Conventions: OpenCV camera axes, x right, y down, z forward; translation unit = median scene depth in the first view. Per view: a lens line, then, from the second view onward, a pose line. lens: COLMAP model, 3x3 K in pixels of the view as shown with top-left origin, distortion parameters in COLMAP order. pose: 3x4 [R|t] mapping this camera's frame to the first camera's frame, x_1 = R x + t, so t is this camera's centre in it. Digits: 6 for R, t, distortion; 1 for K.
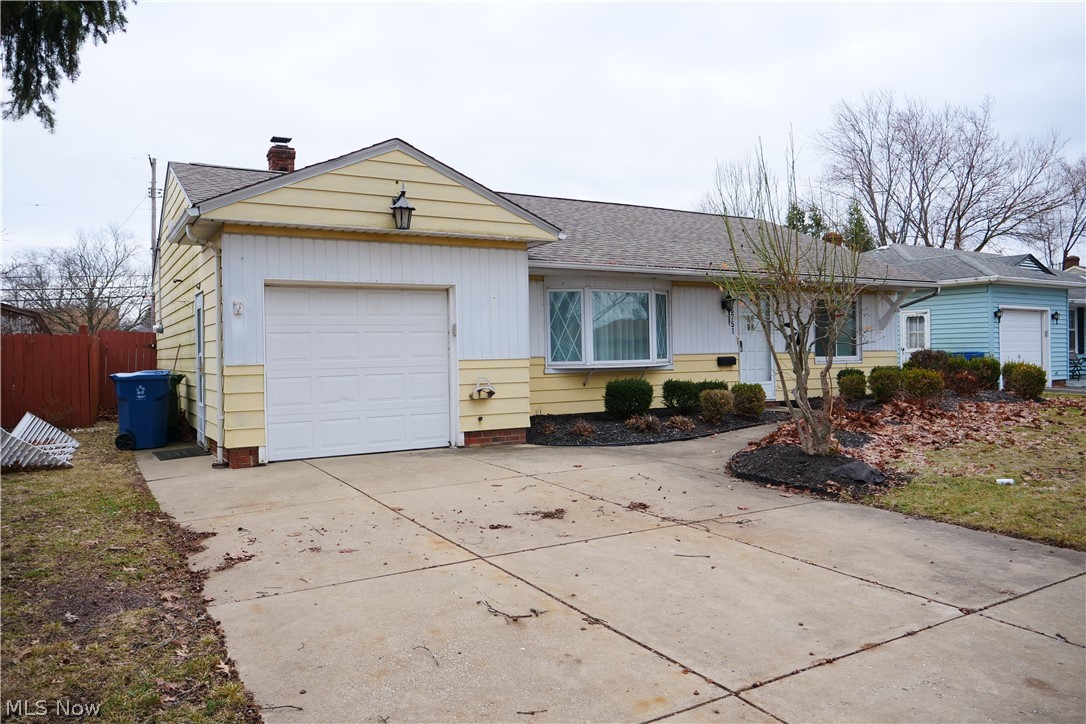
lens RADIAL K [[782.5, 0, 543.0], [0, 782.5, 362.0], [0, 0, 1]] dist [-0.051178, 0.009549]
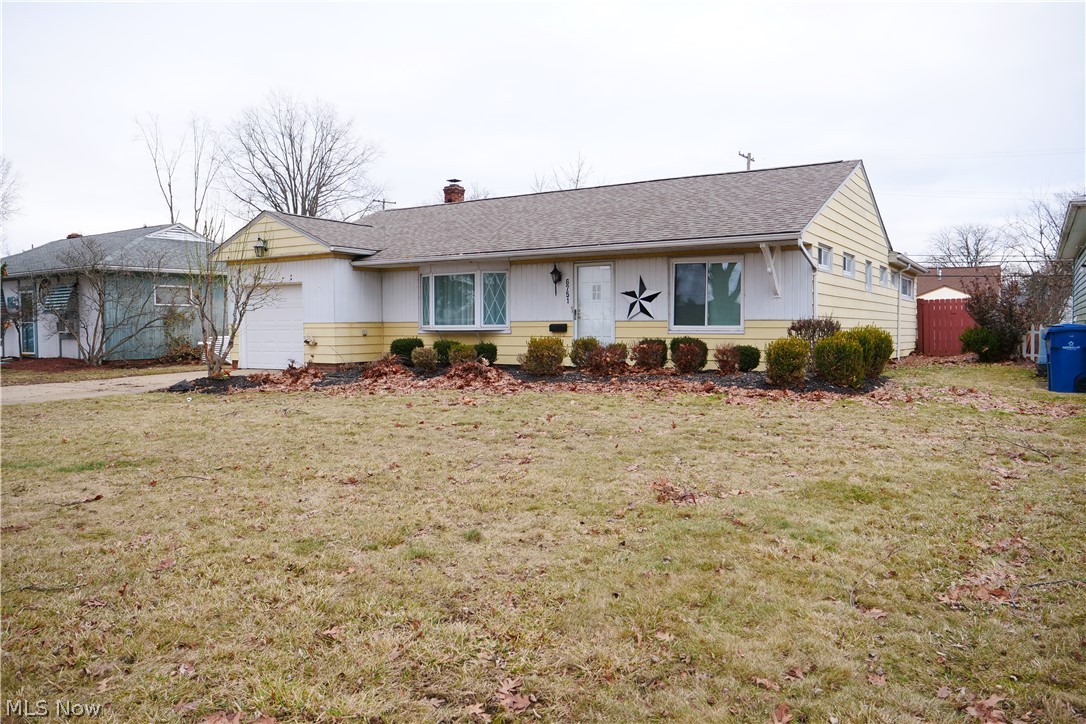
lens RADIAL K [[782.5, 0, 543.0], [0, 782.5, 362.0], [0, 0, 1]] dist [-0.051178, 0.009549]
pose [[0.456692, 0.058215, -0.887718, 1.317022], [-0.013246, 0.998191, 0.058645, -0.018823], [0.889526, -0.015024, 0.456637, 0.498707]]
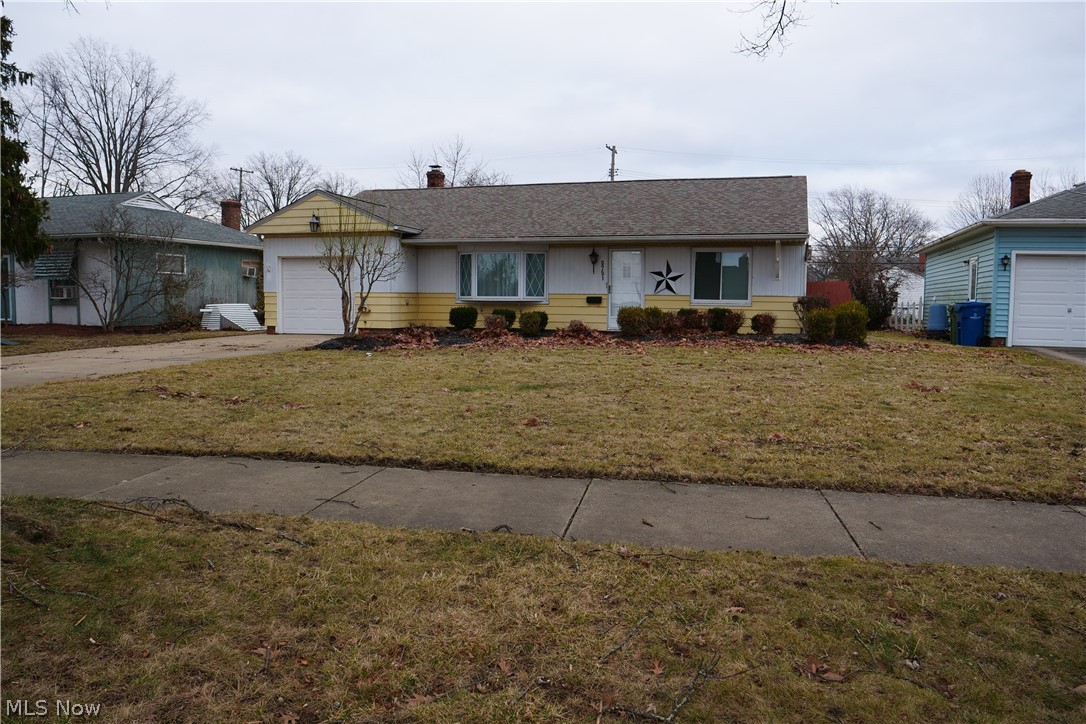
lens RADIAL K [[782.5, 0, 543.0], [0, 782.5, 362.0], [0, 0, 1]] dist [-0.051178, 0.009549]
pose [[0.669797, 0.082393, -0.737959, 1.300452], [-0.030642, 0.996045, 0.083397, -0.004626], [0.741911, -0.033246, 0.669673, -0.004718]]
